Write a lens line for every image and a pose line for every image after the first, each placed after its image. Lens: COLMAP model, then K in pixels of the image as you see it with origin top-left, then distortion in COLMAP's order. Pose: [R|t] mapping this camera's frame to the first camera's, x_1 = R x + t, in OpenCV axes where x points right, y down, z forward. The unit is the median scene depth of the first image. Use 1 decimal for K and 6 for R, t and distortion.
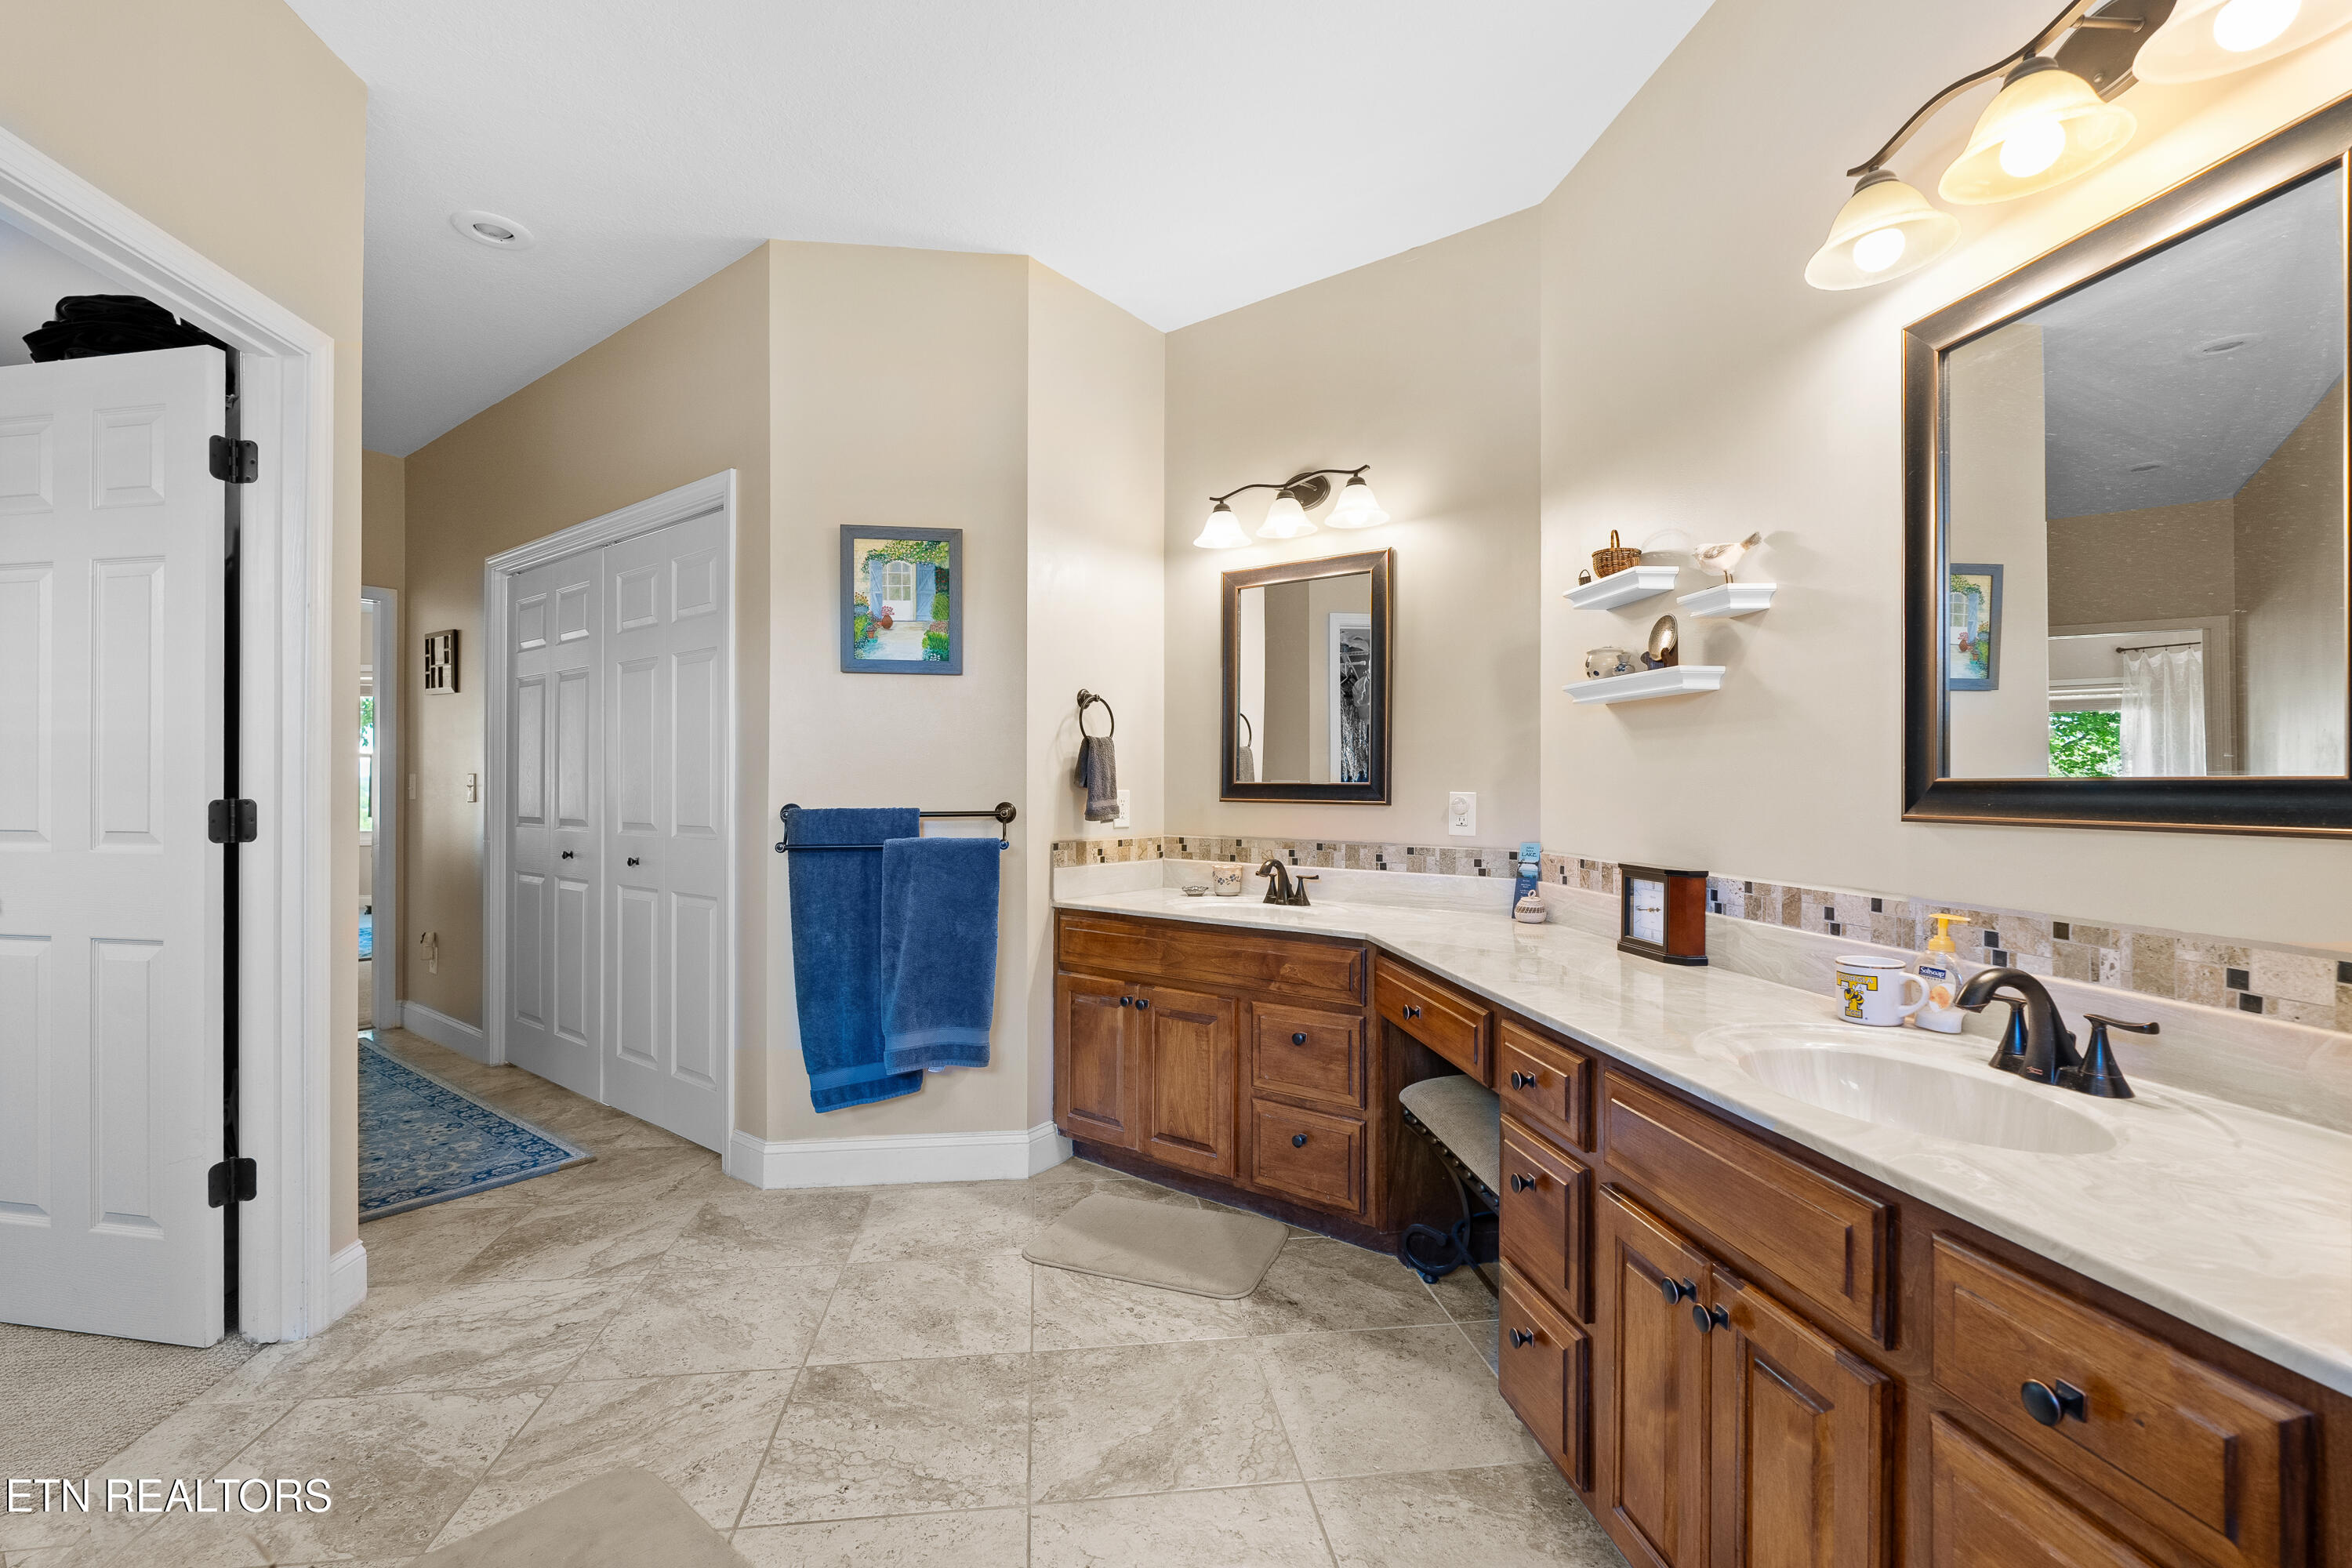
lens RADIAL K [[1043.1, 0, 1173.9], [0, 1043.1, 787.8], [0, 0, 1]] dist [-0.005624, -0.000002]
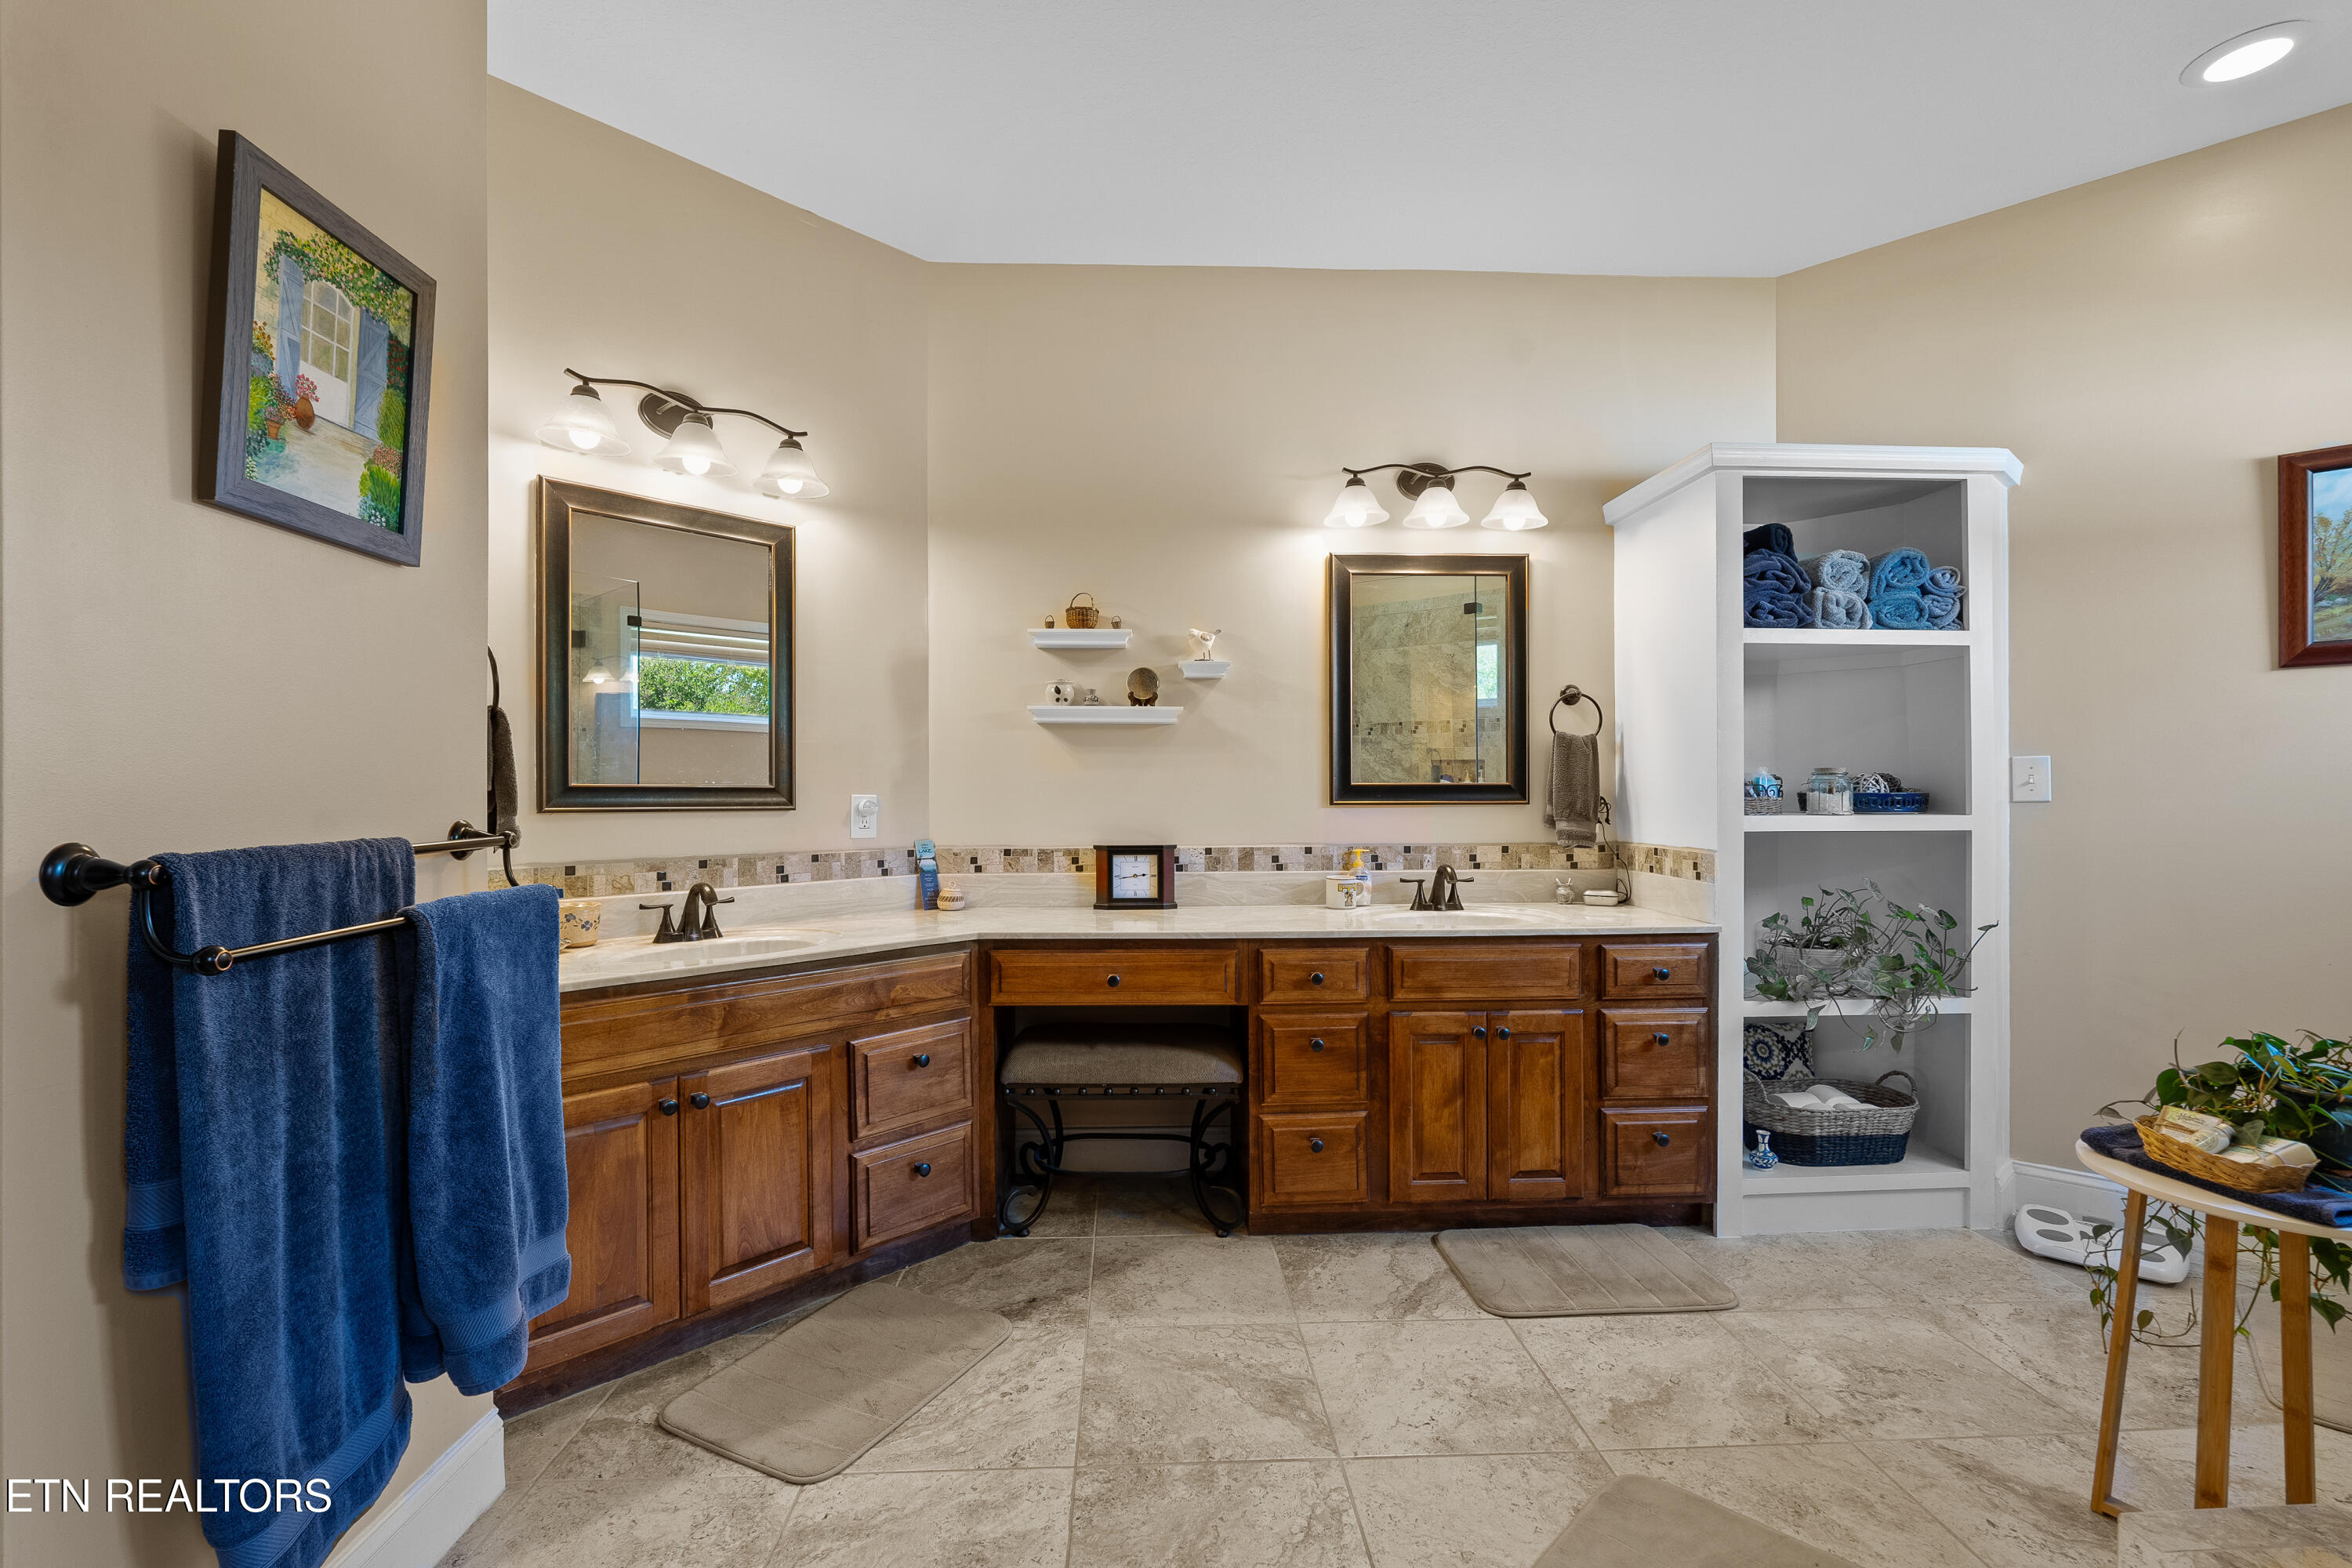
lens RADIAL K [[1043.1, 0, 1171.9], [0, 1043.1, 794.4], [0, 0, 1]] dist [-0.005624, -0.000002]
pose [[0.077708, -0.006434, 0.996955, -0.845348], [0.004820, 0.999970, 0.006078, -0.001249], [-0.996964, 0.004333, 0.077737, 0.755085]]
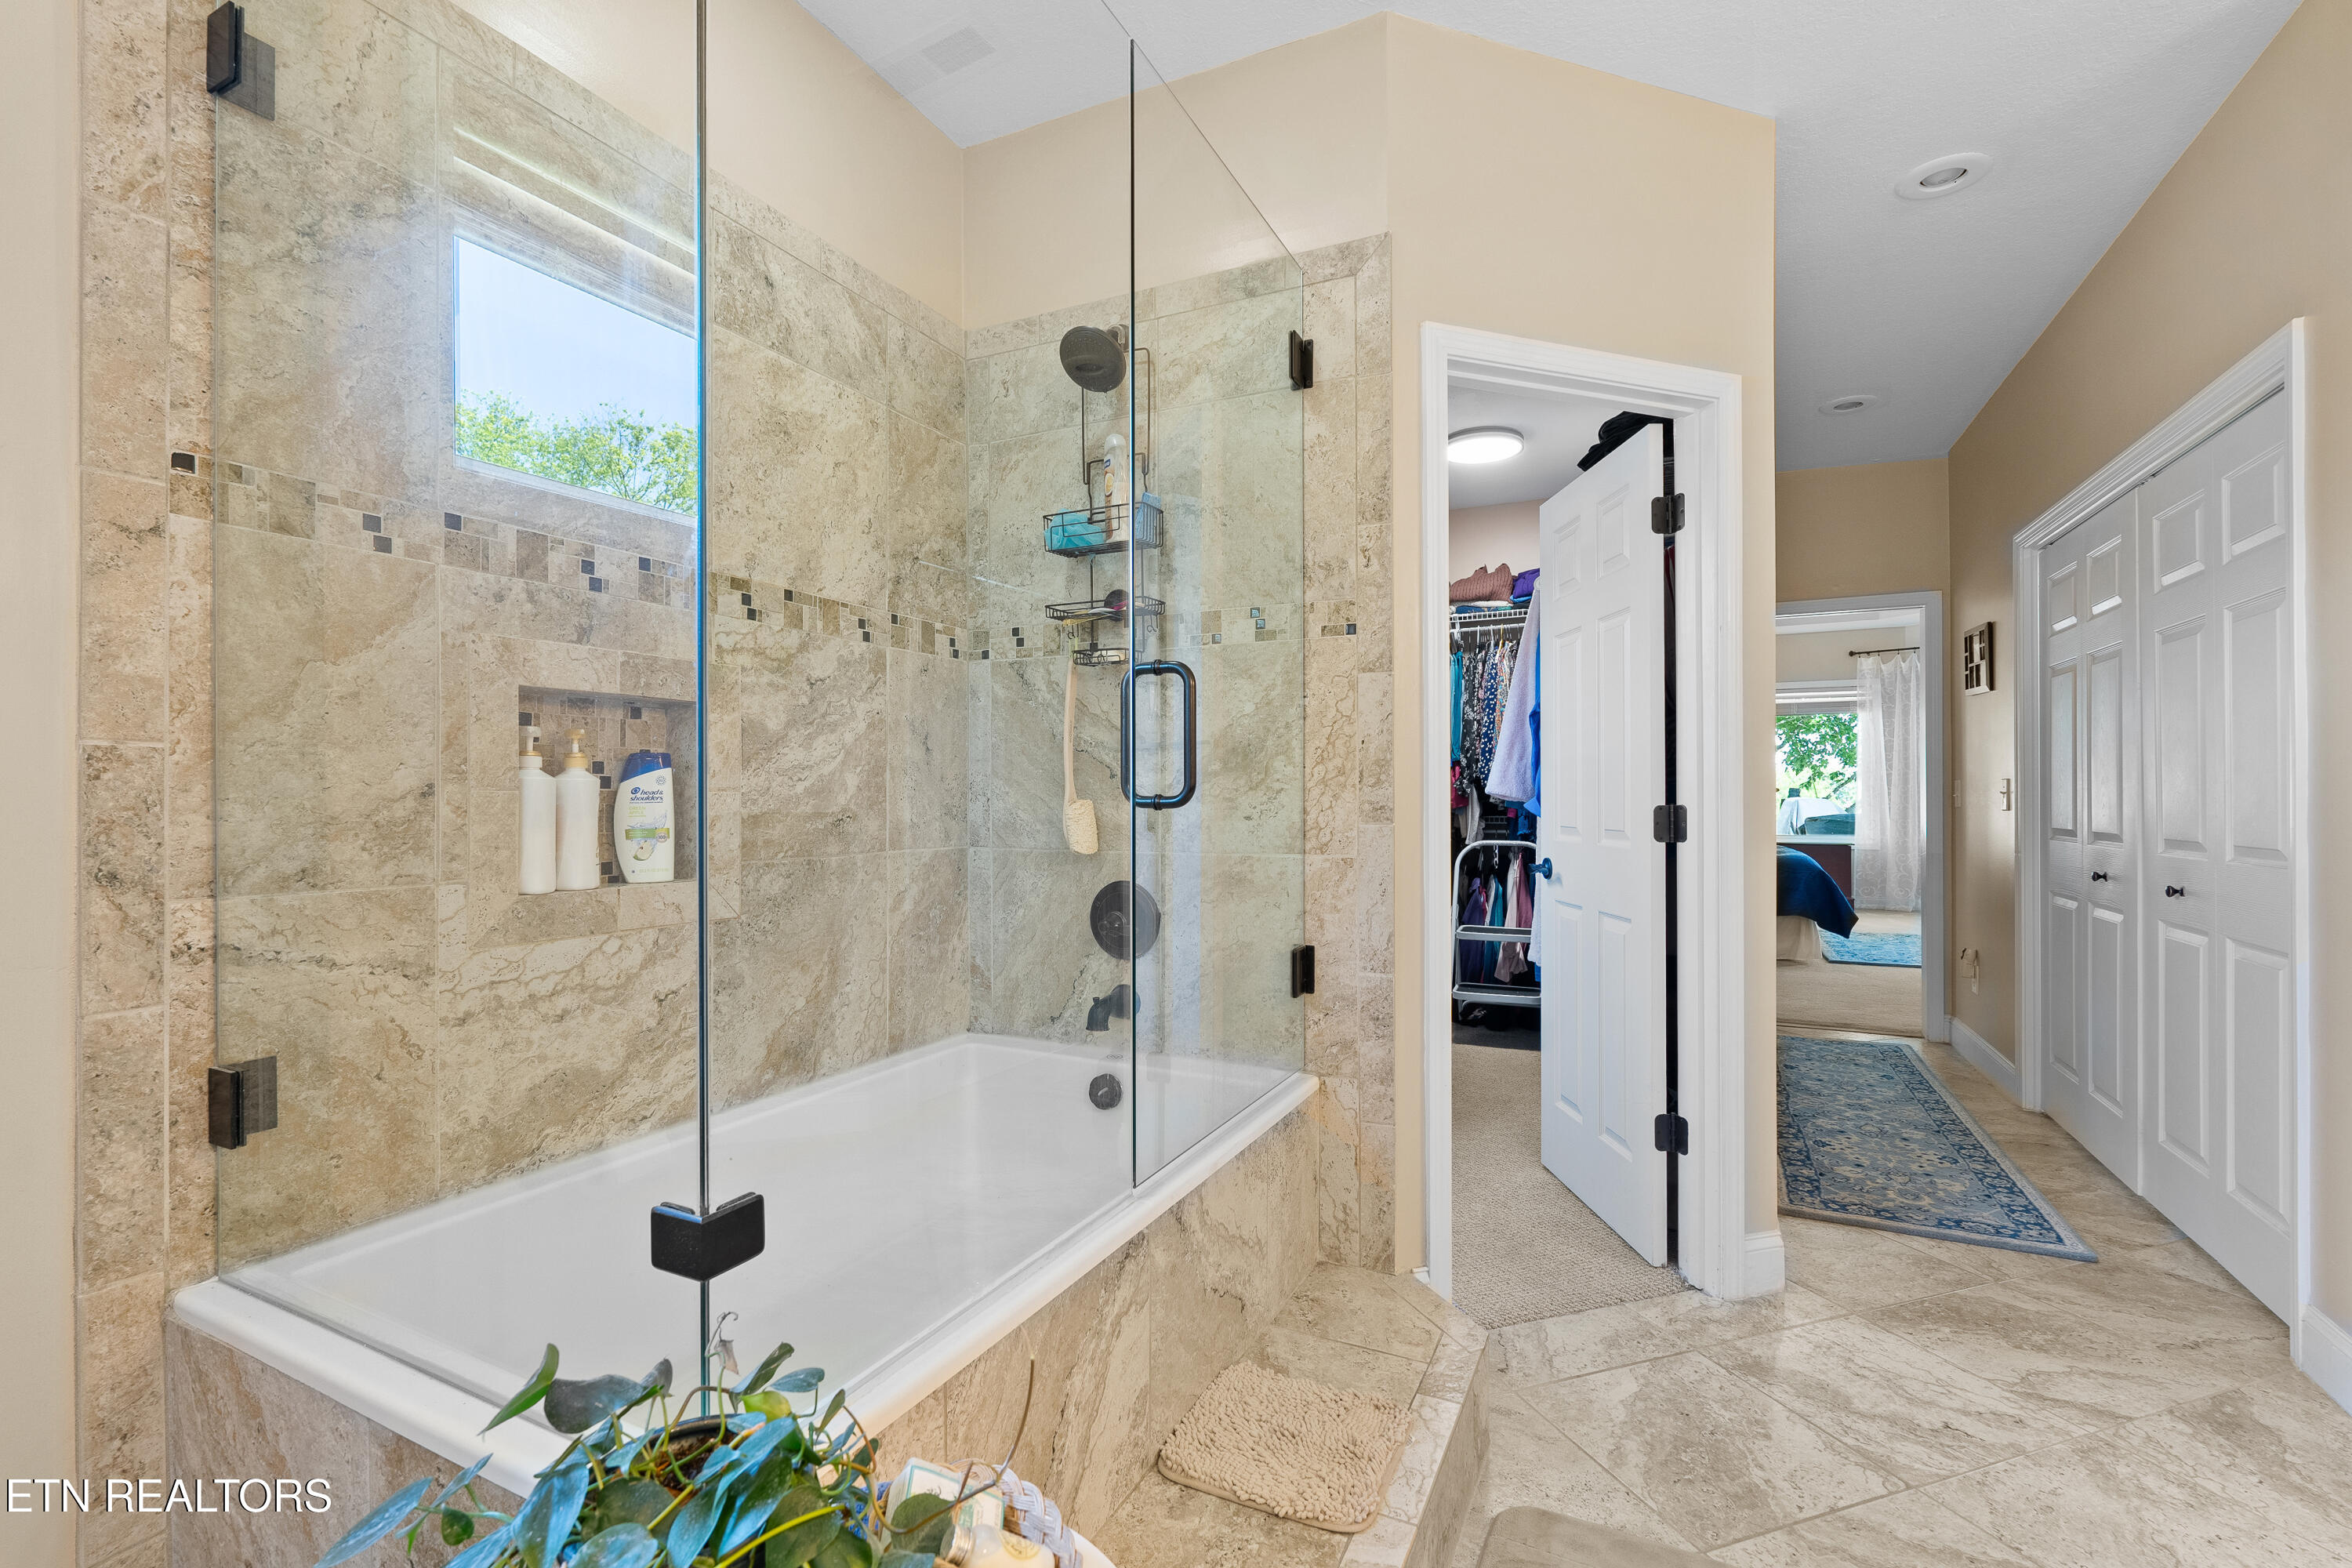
lens RADIAL K [[1043.1, 0, 1185.2], [0, 1043.1, 792.9], [0, 0, 1]] dist [-0.005624, -0.000002]
pose [[0.189455, -0.004414, -0.981879, 0.087788], [0.002299, 0.999989, -0.004052, 0.000463], [0.981887, -0.001489, 0.189463, 0.155389]]
